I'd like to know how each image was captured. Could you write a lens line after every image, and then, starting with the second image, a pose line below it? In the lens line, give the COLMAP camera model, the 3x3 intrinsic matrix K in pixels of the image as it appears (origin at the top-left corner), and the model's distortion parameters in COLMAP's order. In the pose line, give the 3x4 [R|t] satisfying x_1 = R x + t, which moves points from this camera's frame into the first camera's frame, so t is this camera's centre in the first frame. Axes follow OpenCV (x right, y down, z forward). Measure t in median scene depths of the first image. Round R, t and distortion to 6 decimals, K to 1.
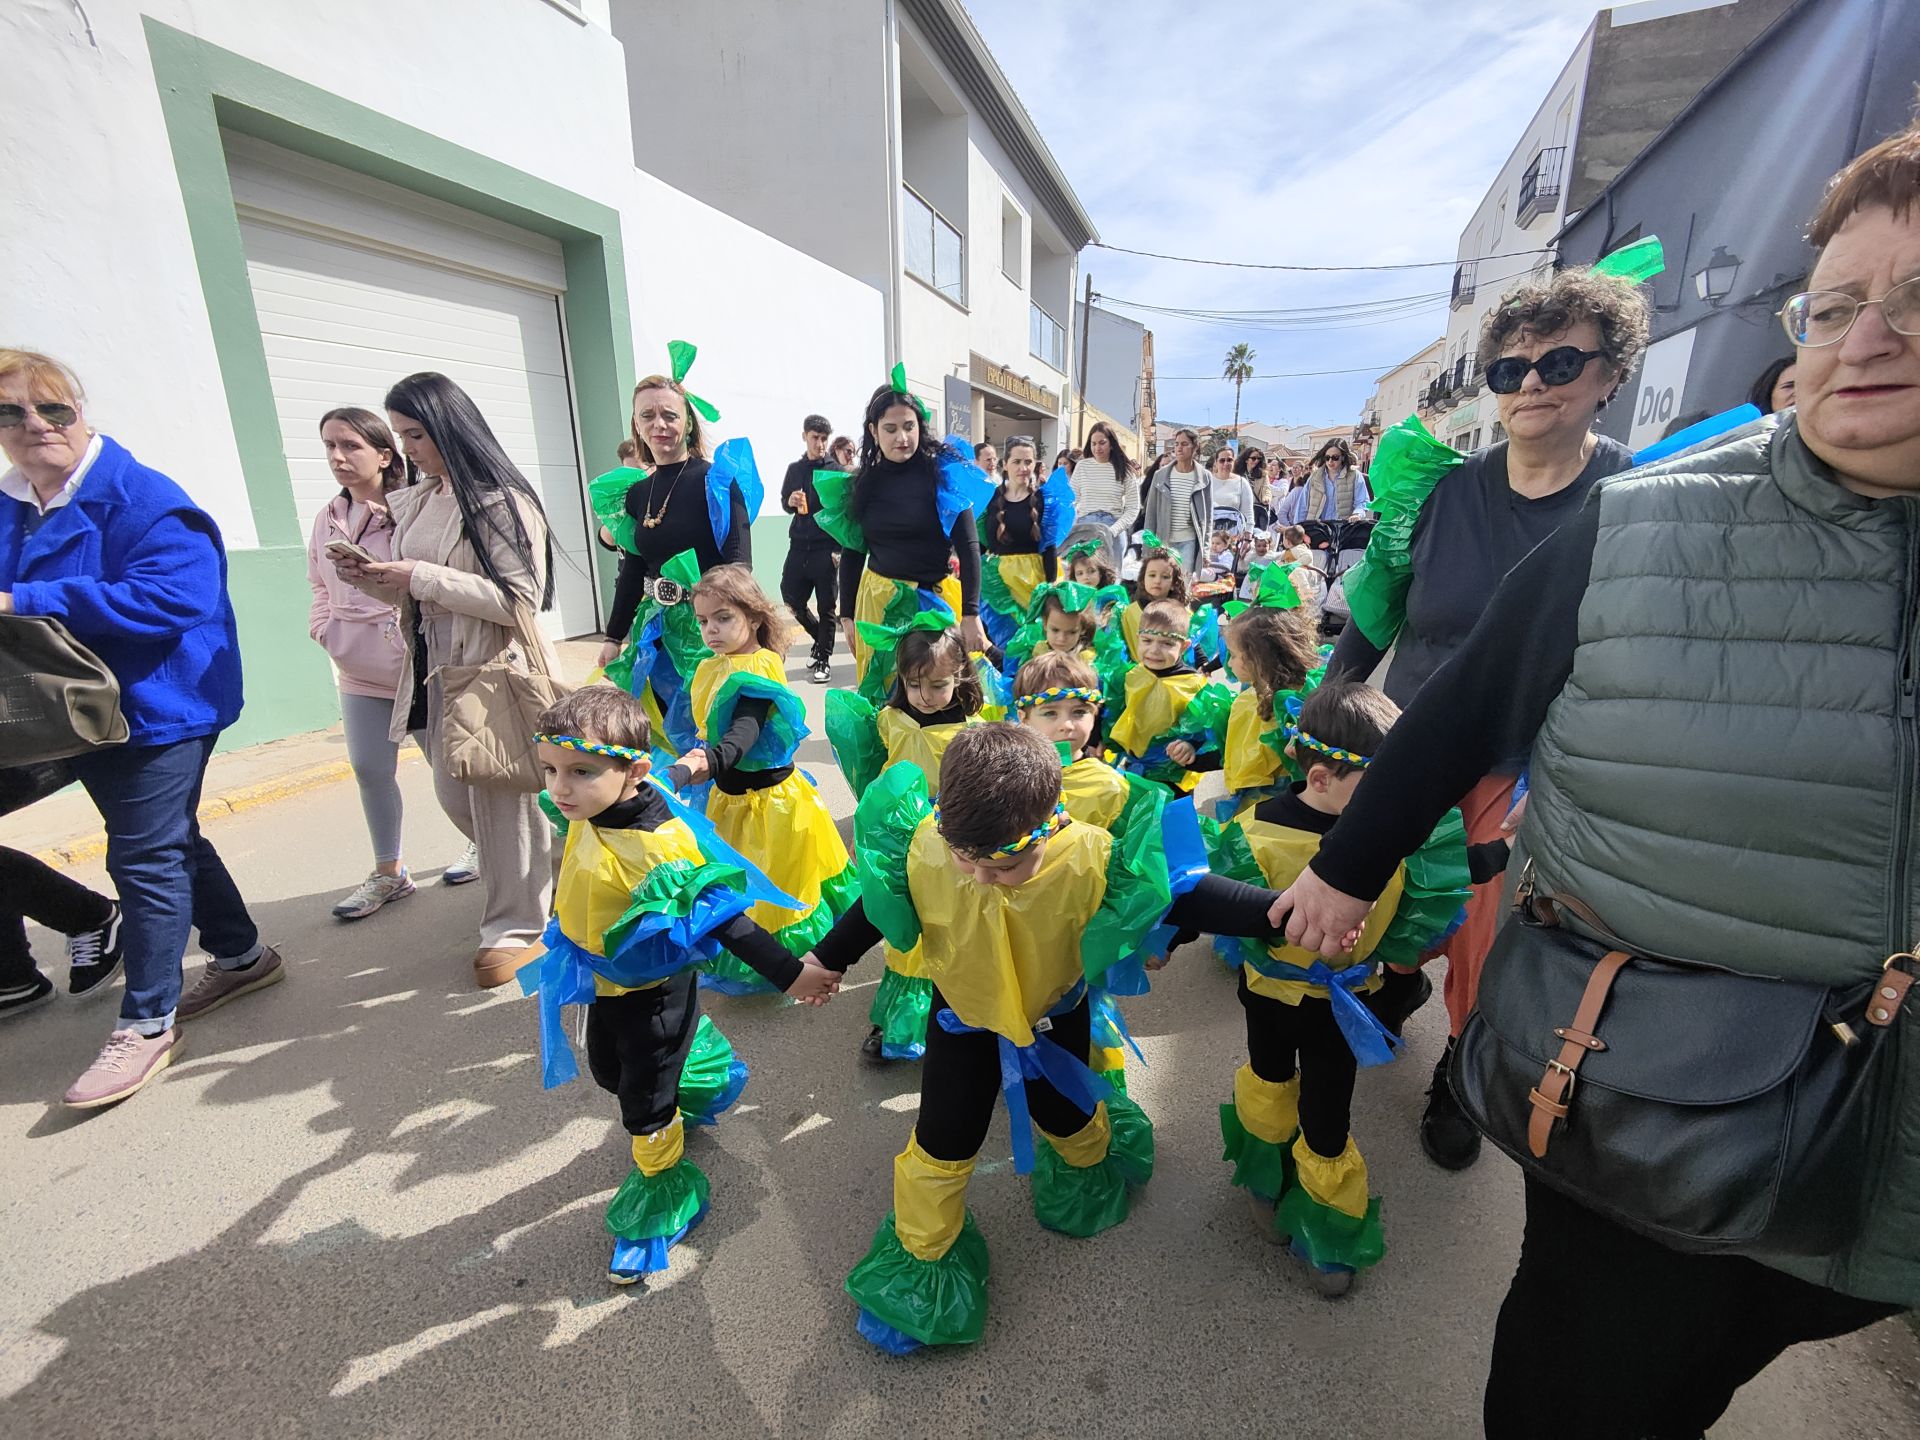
lens RADIAL K [[820.8, 0, 960.0], [0, 820.8, 720.0], [0, 0, 1]] dist [0.018955, -0.017439]
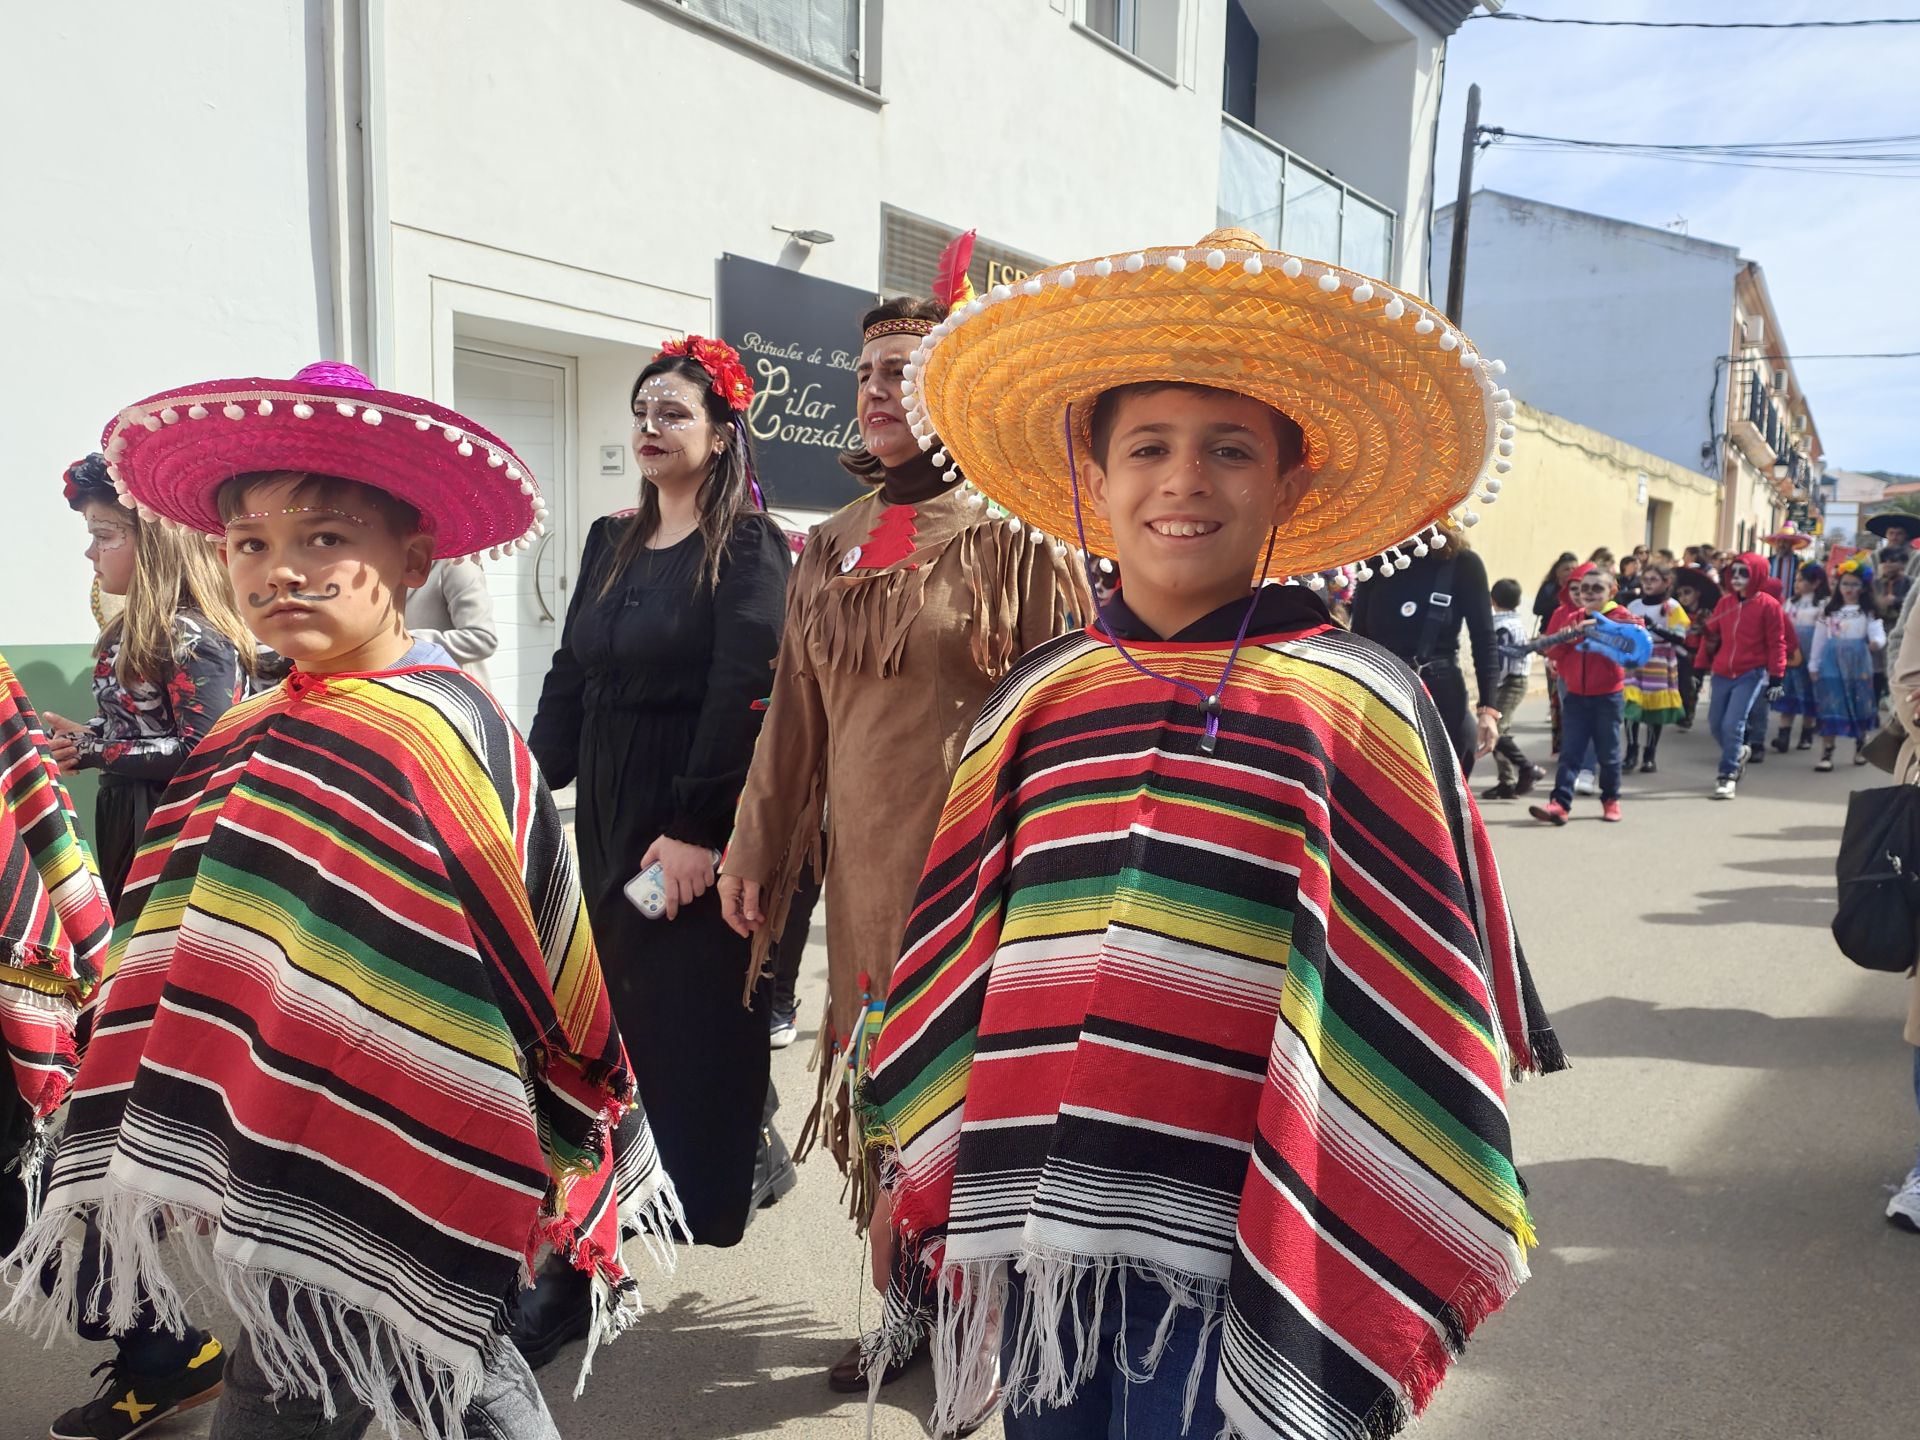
lens RADIAL K [[1415.4, 0, 907.0], [0, 1415.4, 696.7], [0, 0, 1]] dist [0.131123, -0.146487]
pose [[0.938256, 0.057778, -0.341083, 0.223691], [-0.121860, 0.977958, -0.169553, -0.127713], [0.323768, 0.200649, 0.924616, 0.437038]]
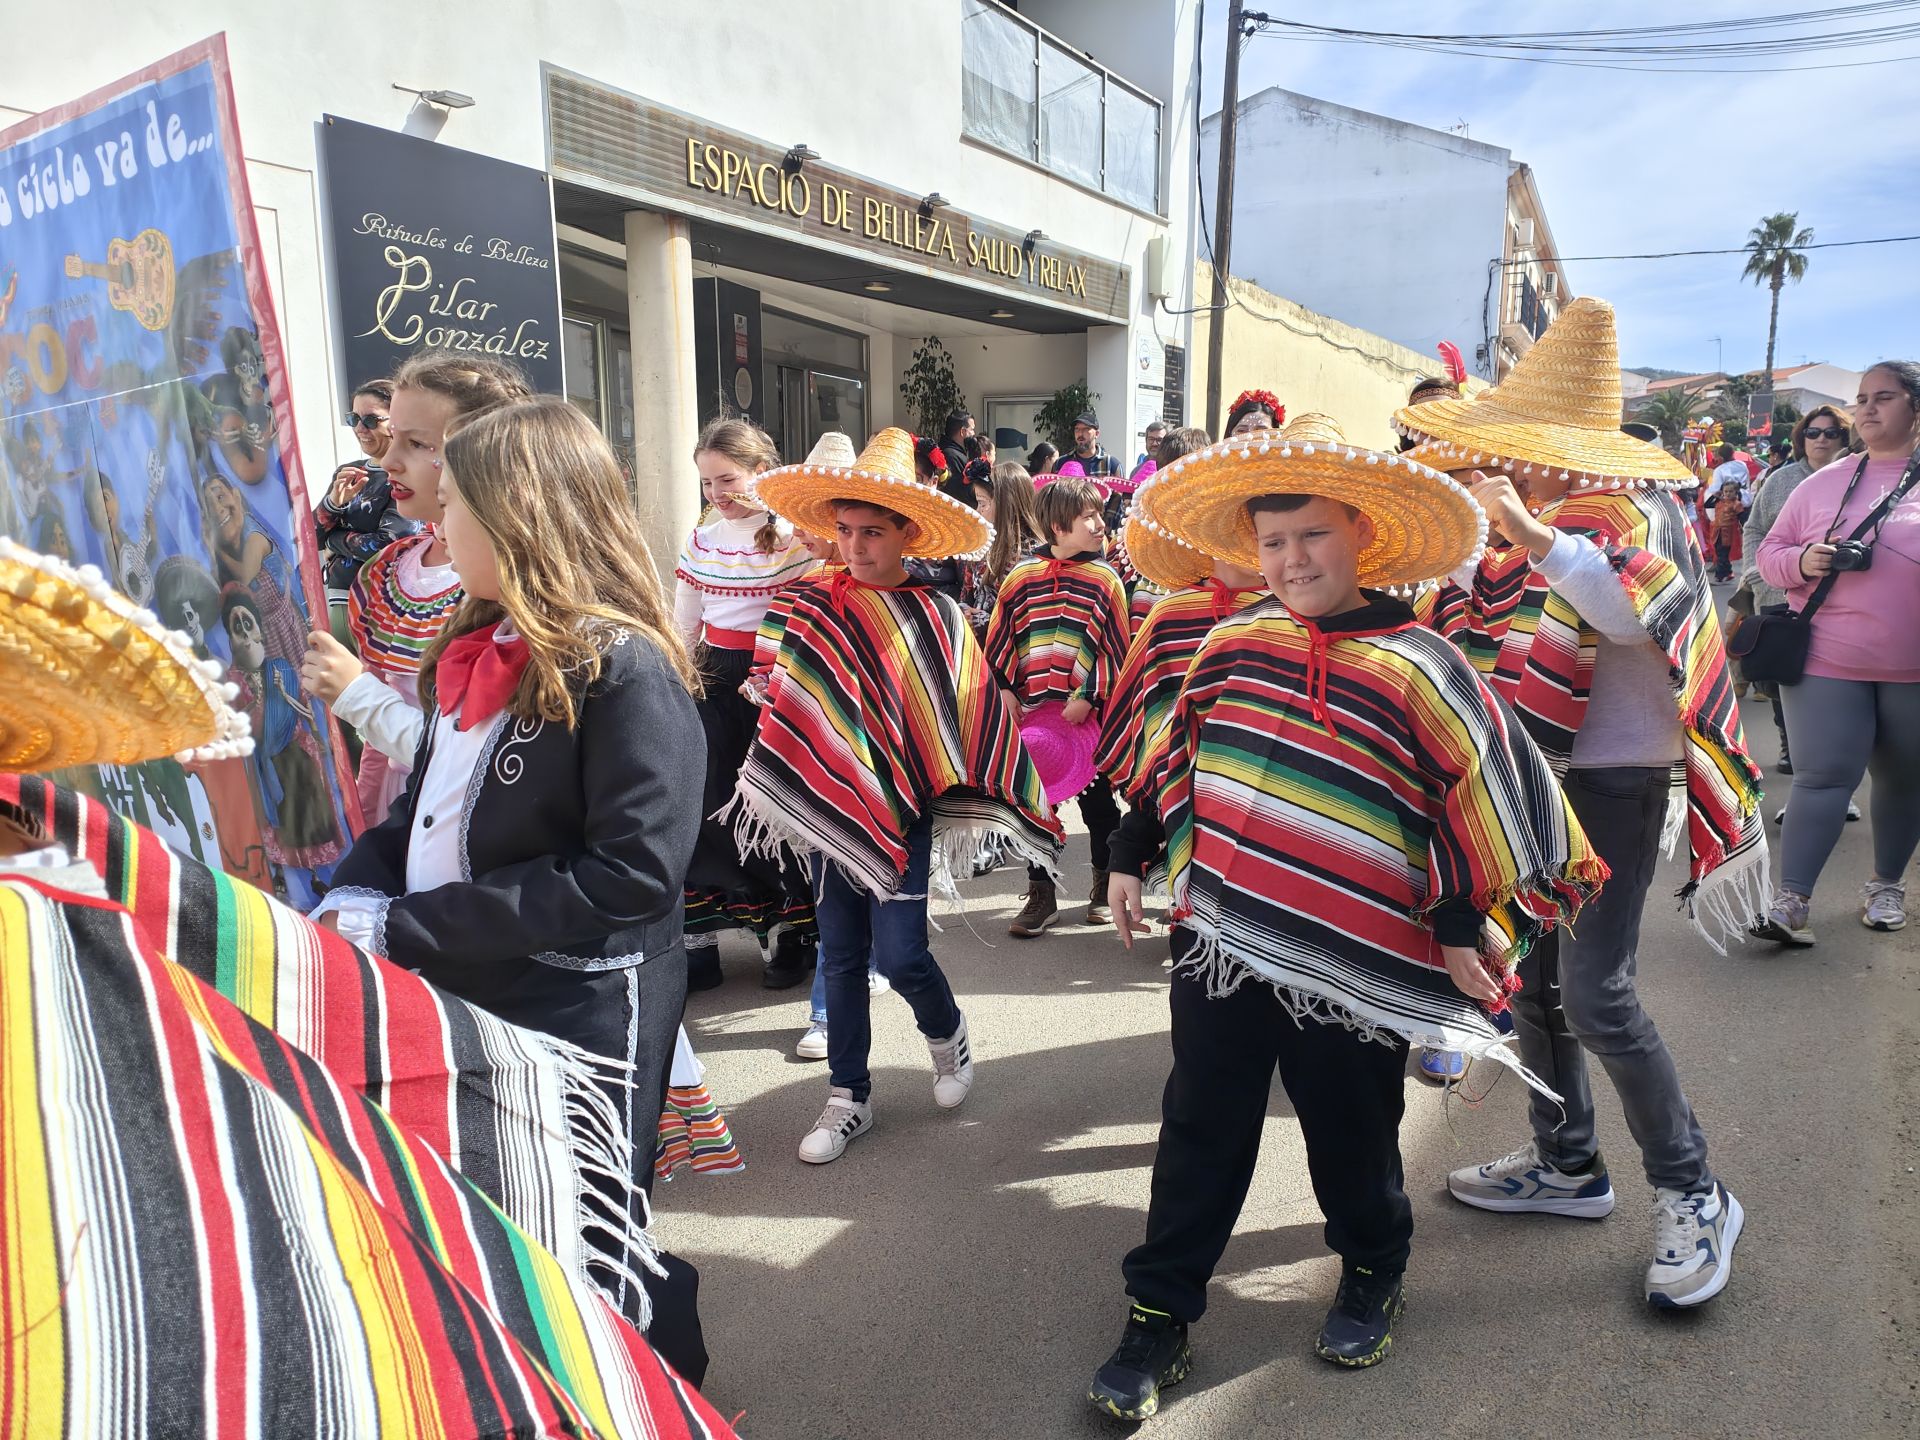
lens RADIAL K [[1407.1, 0, 960.0], [0, 1407.1, 720.0], [0, 0, 1]] dist [0.132208, -0.137103]
pose [[0.979629, 0.036412, -0.197486, 0.252177], [-0.058421, 0.992564, -0.106792, -0.149180], [0.192129, 0.116154, 0.974472, 0.496158]]
